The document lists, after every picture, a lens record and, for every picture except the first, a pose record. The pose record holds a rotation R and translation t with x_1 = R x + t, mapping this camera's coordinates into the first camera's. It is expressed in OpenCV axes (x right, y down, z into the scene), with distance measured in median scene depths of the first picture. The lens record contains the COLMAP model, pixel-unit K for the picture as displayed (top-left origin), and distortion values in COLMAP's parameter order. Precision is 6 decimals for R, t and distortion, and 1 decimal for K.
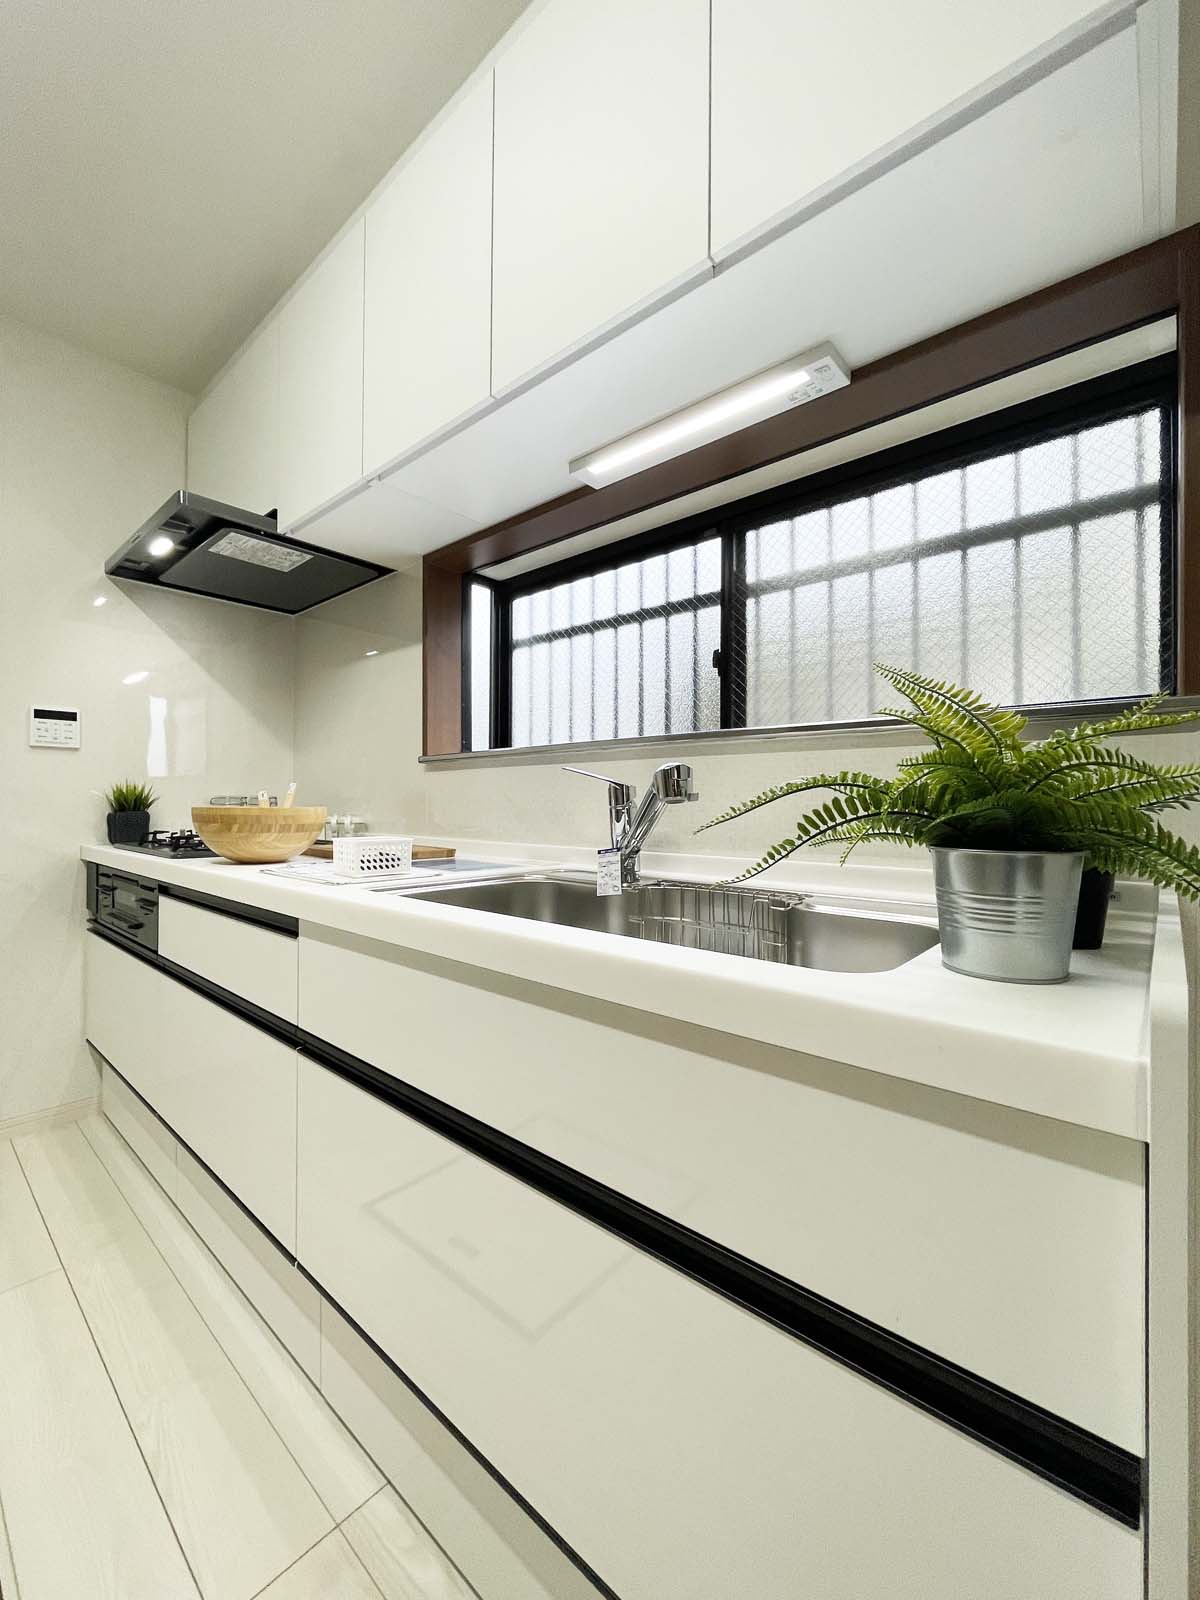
lens RADIAL K [[650.2, 0, 599.8], [0, 650.2, 797.9], [0, 0, 1]] dist [-0.001510, 0.000119]
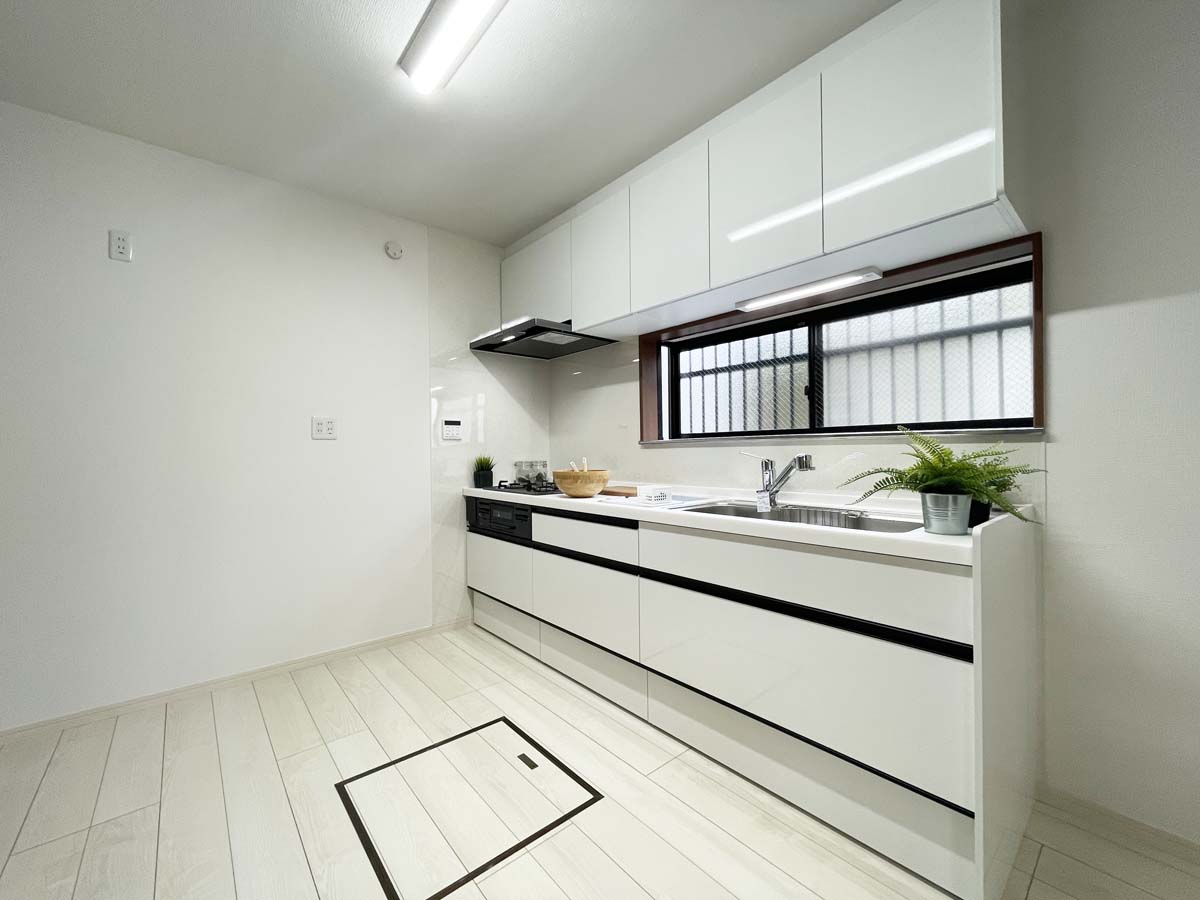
lens RADIAL K [[487.6, 0, 597.7], [0, 487.6, 450.7], [0, 0, 1]] dist [-0.001510, 0.000119]
pose [[0.990202, -0.015418, -0.138787, -0.255481], [0.016683, 0.999829, 0.007953, -0.063051], [0.138641, -0.010190, 0.990290, -0.562934]]
